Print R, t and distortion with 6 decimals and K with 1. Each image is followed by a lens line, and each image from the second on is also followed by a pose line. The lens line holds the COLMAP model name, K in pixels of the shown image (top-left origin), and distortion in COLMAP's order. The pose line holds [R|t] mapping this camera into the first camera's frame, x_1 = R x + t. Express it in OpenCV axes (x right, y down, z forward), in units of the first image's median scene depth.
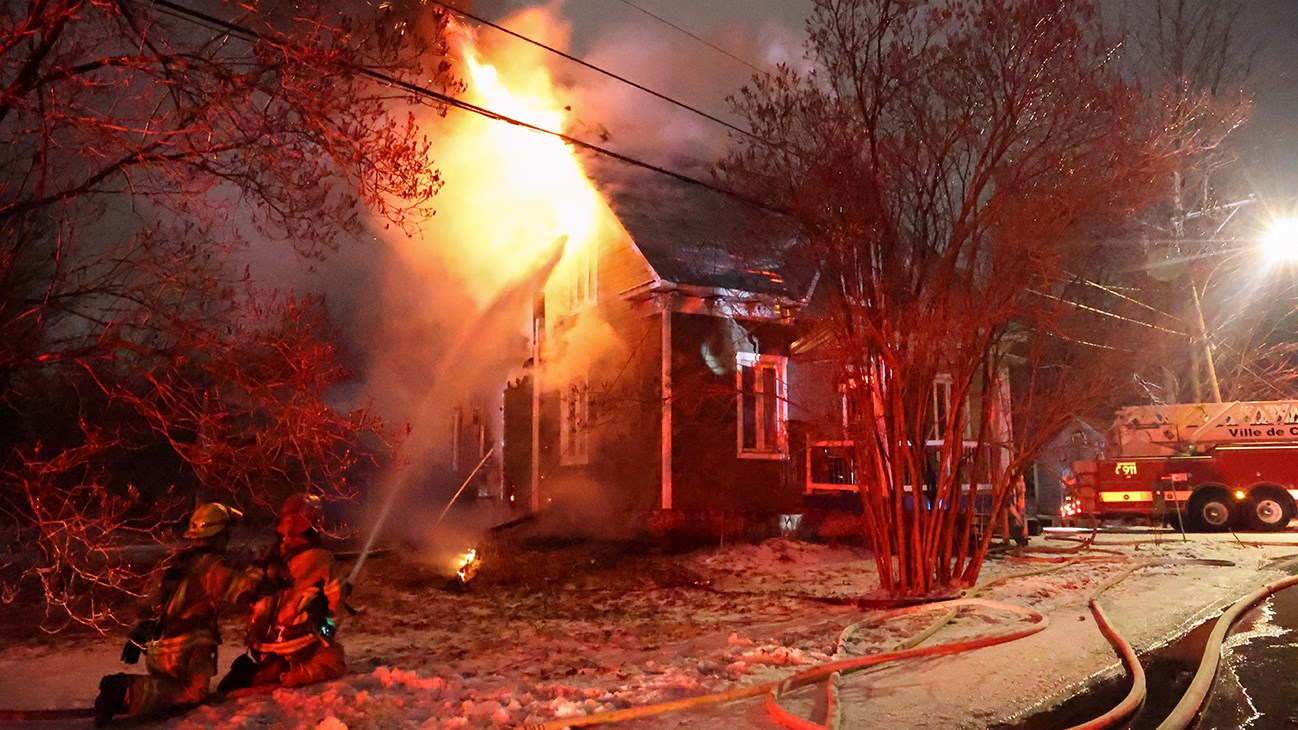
lens RADIAL K [[972.6, 0, 638.8], [0, 972.6, 326.6], [0, 0, 1]] dist [-0.037392, 0.000073]
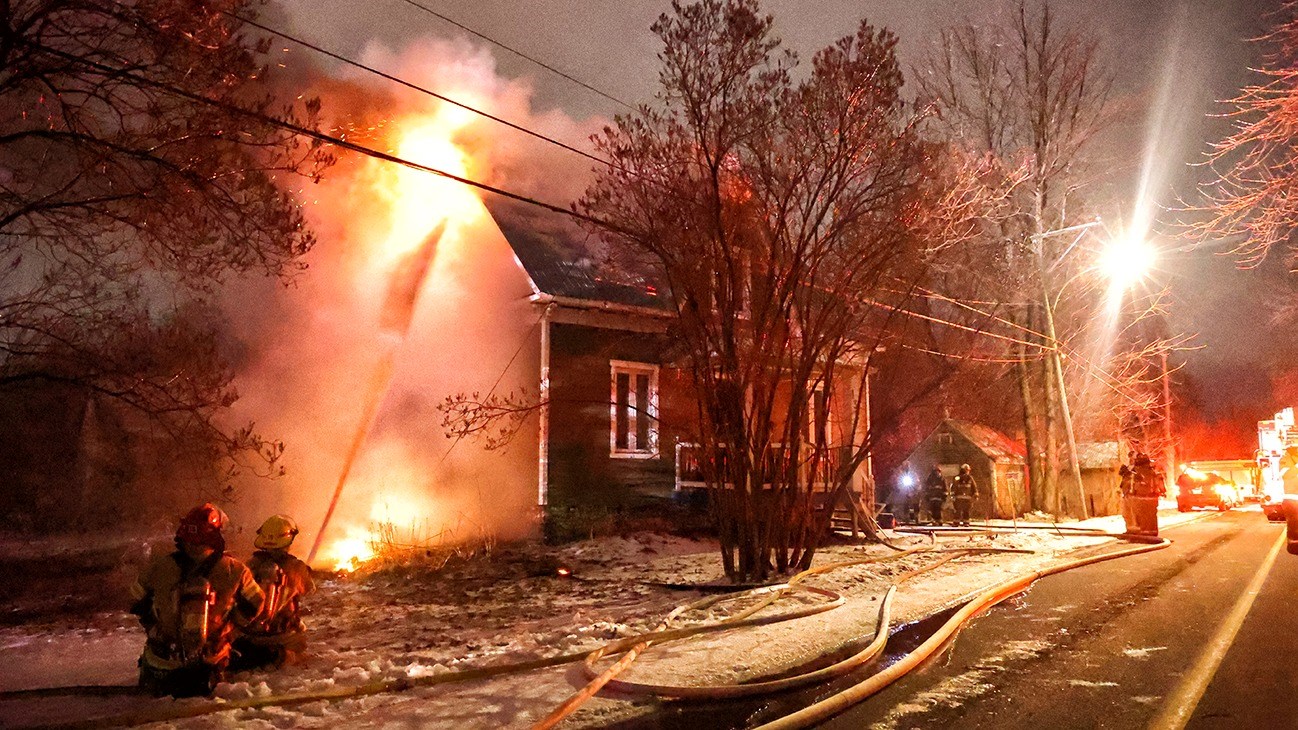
lens RADIAL K [[965.7, 0, 644.4], [0, 965.7, 373.2], [0, 0, 1]] dist [-0.042644, 0.003167]
pose [[0.994013, 0.012534, 0.108540, 0.033384], [-0.018135, 0.998546, 0.050773, -0.022603], [-0.107745, -0.052437, 0.992795, -0.100469]]
